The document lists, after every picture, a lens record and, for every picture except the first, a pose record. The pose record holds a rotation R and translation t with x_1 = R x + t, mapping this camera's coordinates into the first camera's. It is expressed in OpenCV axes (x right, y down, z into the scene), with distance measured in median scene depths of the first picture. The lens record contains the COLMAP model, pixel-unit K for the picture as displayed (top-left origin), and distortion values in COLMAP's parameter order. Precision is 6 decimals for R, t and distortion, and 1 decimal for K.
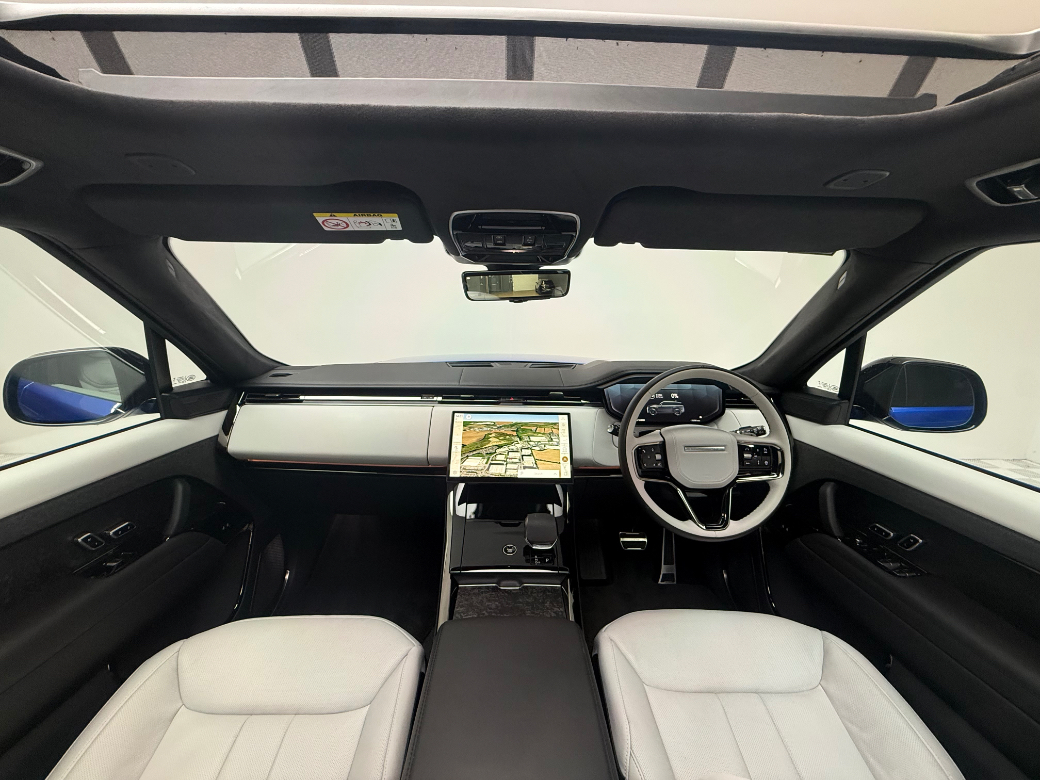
lens RADIAL K [[415.4, 0, 520.0], [0, 415.4, 390.0], [0, 0, 1]] dist [0.000226, -0.000051]
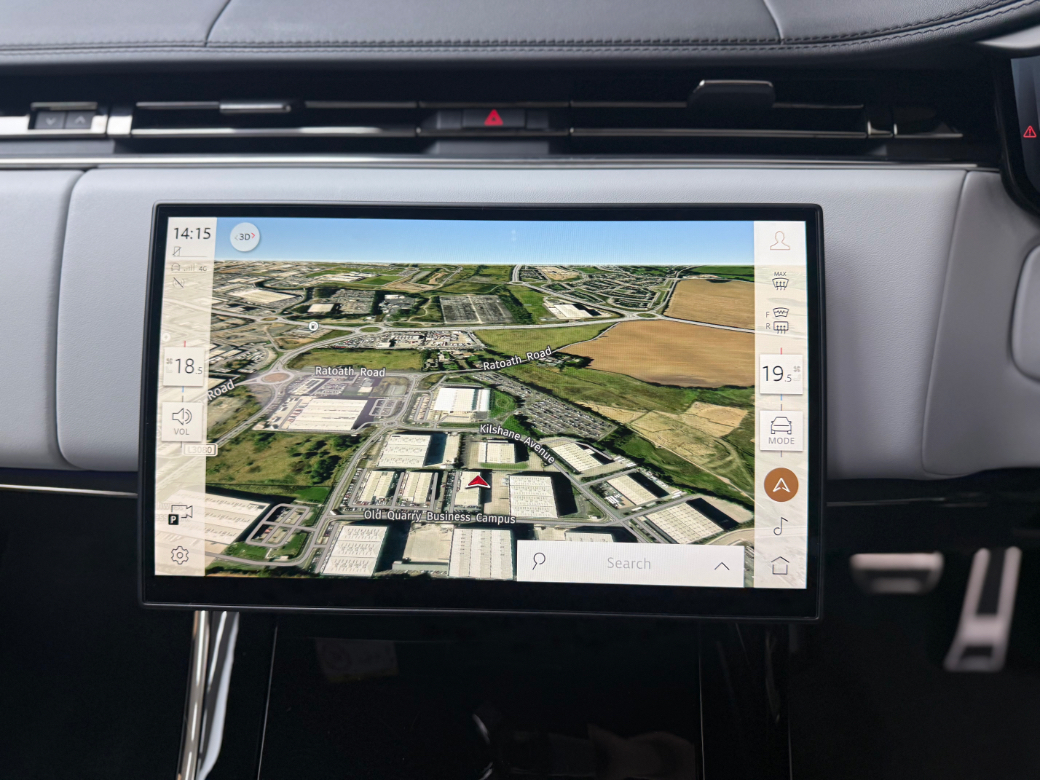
lens RADIAL K [[748.8, 0, 520.0], [0, 748.8, 390.0], [0, 0, 1]] dist [0.129919, -0.162969]
pose [[0.998198, 0.007055, -0.059592, 0.014344], [0.016029, 0.925640, 0.378065, 0.003481], [0.057828, -0.378339, 0.923859, 0.677358]]
